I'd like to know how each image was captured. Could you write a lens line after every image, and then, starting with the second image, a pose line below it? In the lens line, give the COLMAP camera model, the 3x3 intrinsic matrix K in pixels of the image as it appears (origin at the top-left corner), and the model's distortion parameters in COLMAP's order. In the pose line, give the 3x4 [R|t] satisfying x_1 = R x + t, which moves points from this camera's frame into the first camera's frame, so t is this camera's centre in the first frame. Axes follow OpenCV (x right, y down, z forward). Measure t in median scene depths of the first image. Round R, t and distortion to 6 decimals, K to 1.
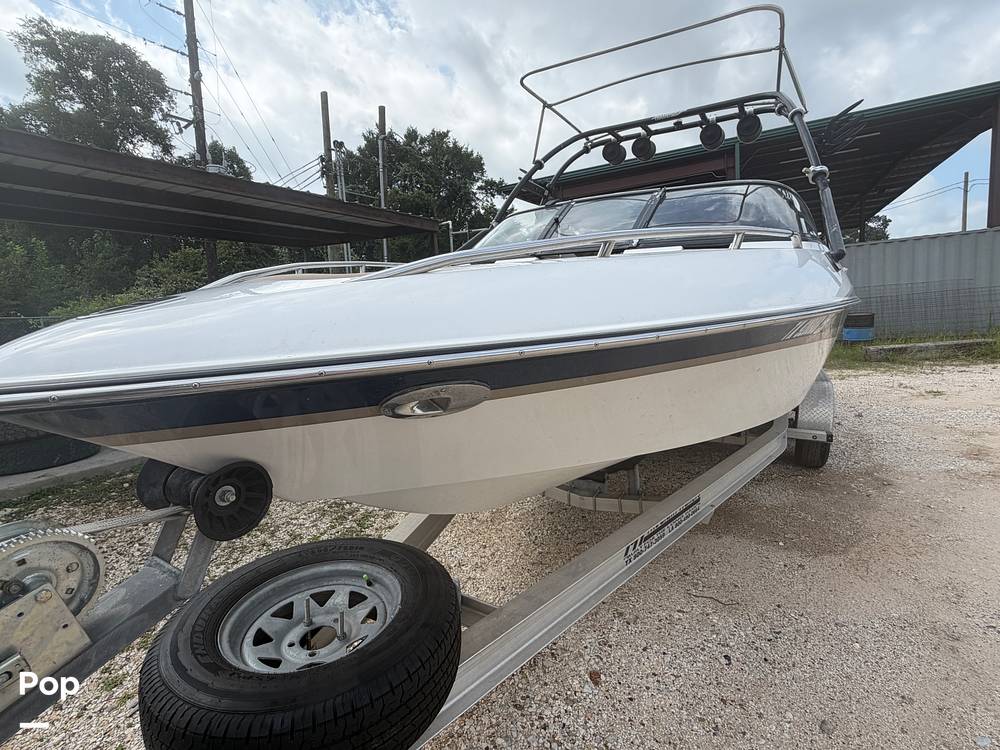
lens RADIAL K [[464.3, 0, 495.9], [0, 464.3, 374.1], [0, 0, 1]] dist [0.001046, -0.000496]
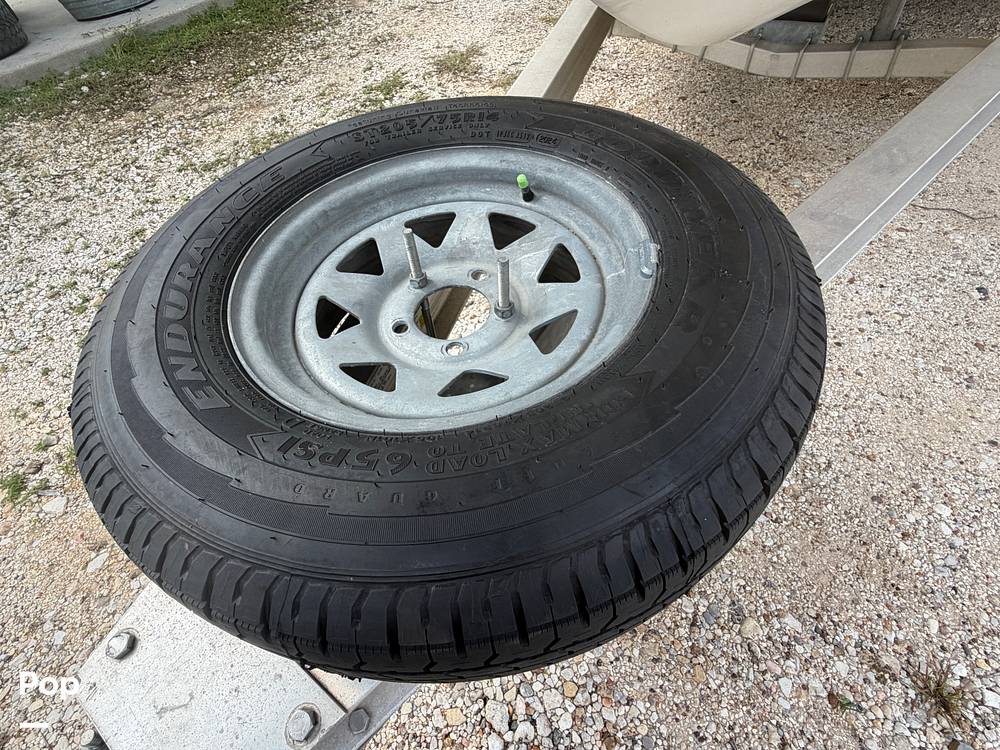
lens RADIAL K [[464.3, 0, 491.1], [0, 464.3, 376.3], [0, 0, 1]] dist [0.001046, -0.000496]
pose [[0.996381, -0.002036, -0.084979, -0.090631], [0.060706, 0.716825, 0.694605, 0.088402], [0.059501, -0.697250, 0.714355, 0.187350]]
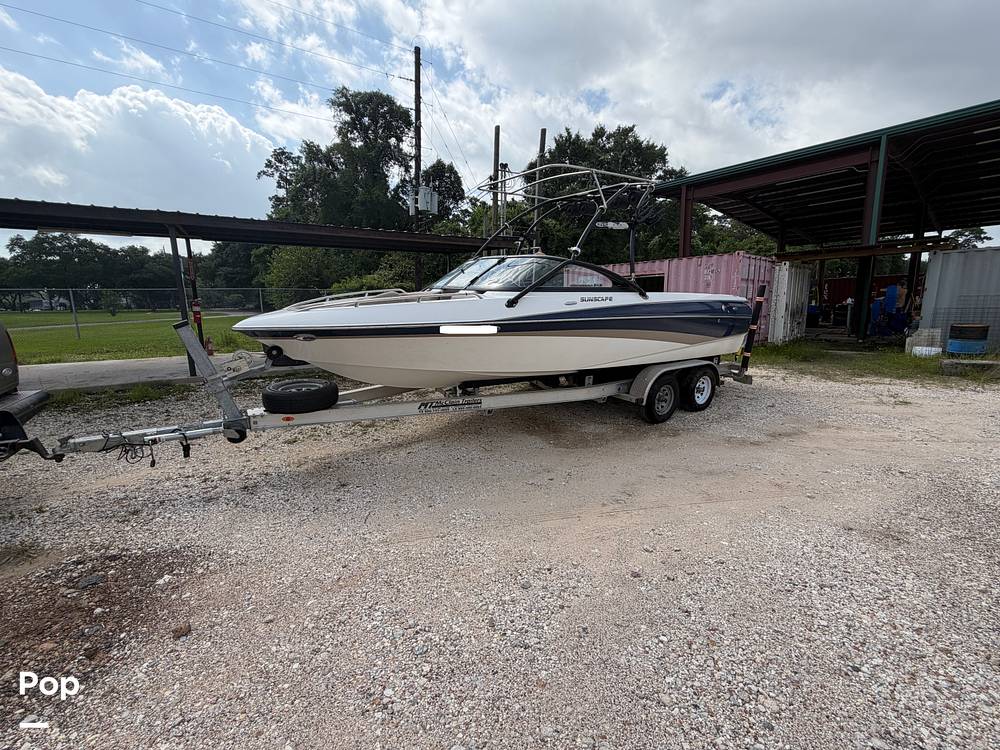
lens RADIAL K [[422.8, 0, 496.8], [0, 422.8, 376.7], [0, 0, 1]] dist [0.002800, -0.001351]
pose [[0.908254, 0.124311, -0.399527, 0.788711], [-0.096861, 0.991376, 0.088266, -0.027284], [0.407054, -0.041469, 0.912462, -0.505121]]
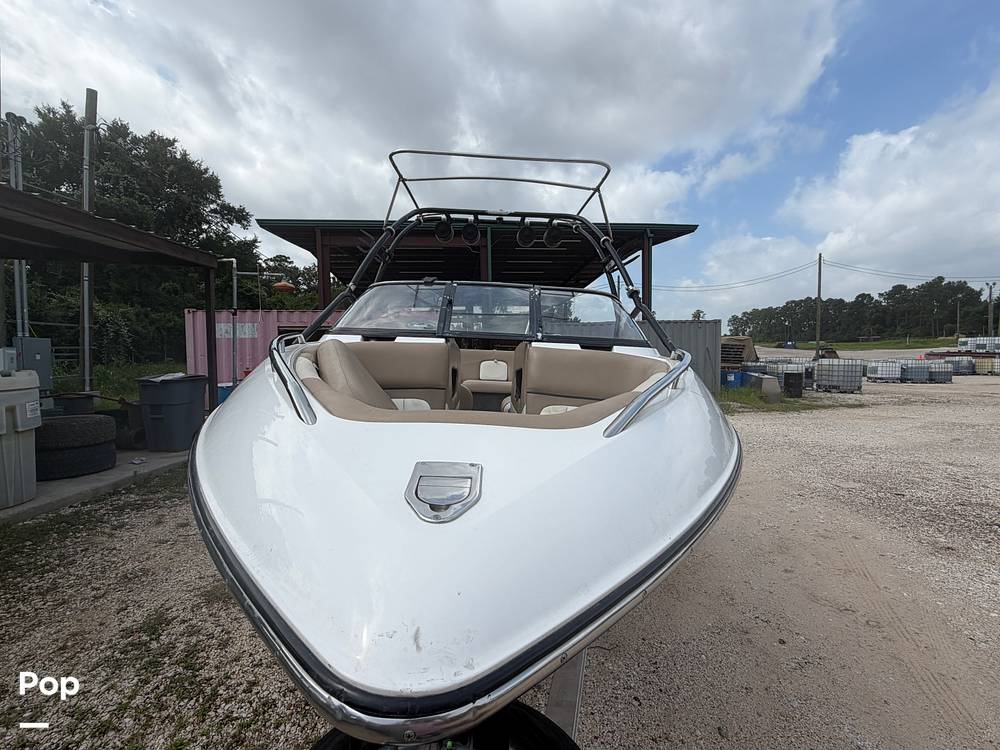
lens RADIAL K [[464.3, 0, 501.1], [0, 464.3, 375.8], [0, 0, 1]] dist [0.001046, -0.000496]
pose [[0.852874, 0.033424, 0.521046, -0.219919], [0.016623, 0.995705, -0.091082, -0.051278], [-0.521852, 0.086343, 0.848655, 0.057377]]
